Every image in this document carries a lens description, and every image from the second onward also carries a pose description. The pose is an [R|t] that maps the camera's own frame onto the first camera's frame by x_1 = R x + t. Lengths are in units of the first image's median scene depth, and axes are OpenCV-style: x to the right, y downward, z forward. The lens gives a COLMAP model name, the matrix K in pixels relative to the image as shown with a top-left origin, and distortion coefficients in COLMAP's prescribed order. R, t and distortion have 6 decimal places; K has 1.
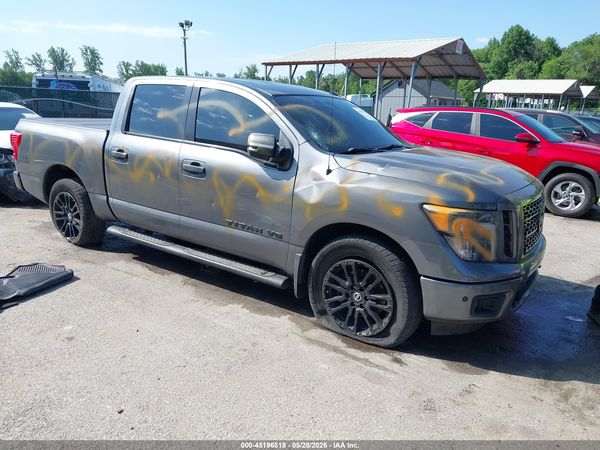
lens RADIAL K [[475.4, 0, 297.9], [0, 475.4, 221.2], [0, 0, 1]] dist [0.012837, -0.012560]
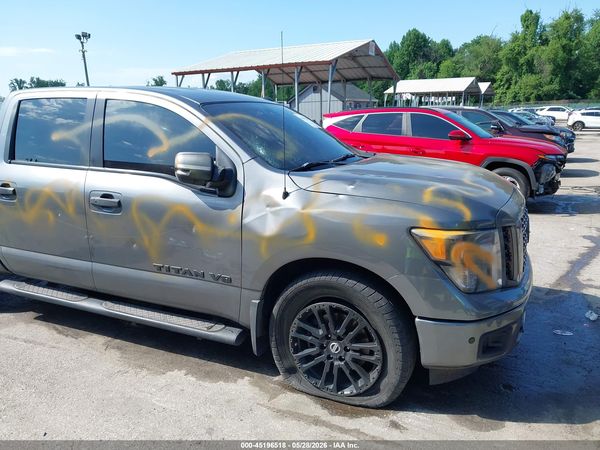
lens RADIAL K [[475.4, 0, 297.9], [0, 475.4, 221.2], [0, 0, 1]] dist [0.012837, -0.012560]
pose [[0.982889, -0.090799, 0.160266, -0.036753], [0.093269, 0.995609, -0.007945, -0.042938], [-0.158841, 0.022757, 0.987042, 0.175638]]
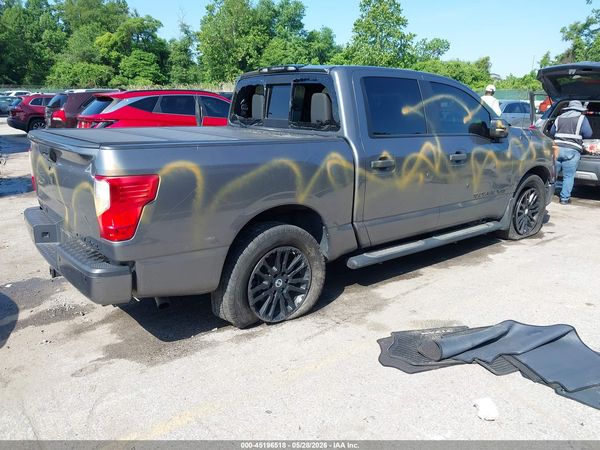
lens RADIAL K [[475.4, 0, 297.9], [0, 475.4, 221.2], [0, 0, 1]] dist [0.012837, -0.012560]
pose [[0.305552, -0.278931, 0.910404, -1.330387], [0.234144, 0.948782, 0.212106, -0.281566], [-0.922938, 0.148356, 0.355213, 0.952148]]
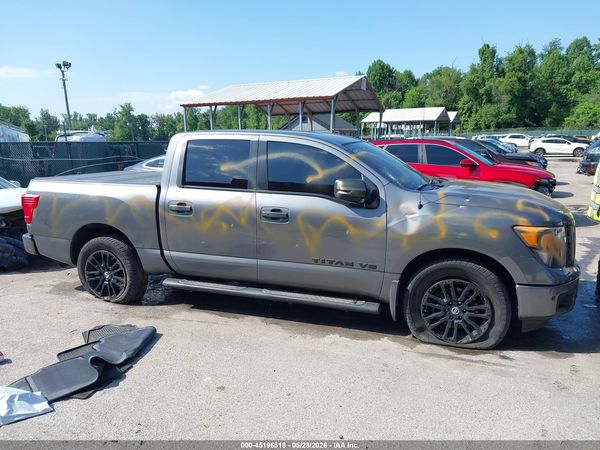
lens RADIAL K [[475.4, 0, 297.9], [0, 475.4, 221.2], [0, 0, 1]] dist [0.012837, -0.012560]
pose [[0.967864, -0.094408, 0.233079, -0.412501], [0.109662, 0.992536, -0.053350, -0.032100], [-0.226303, 0.077196, 0.970993, -0.057856]]
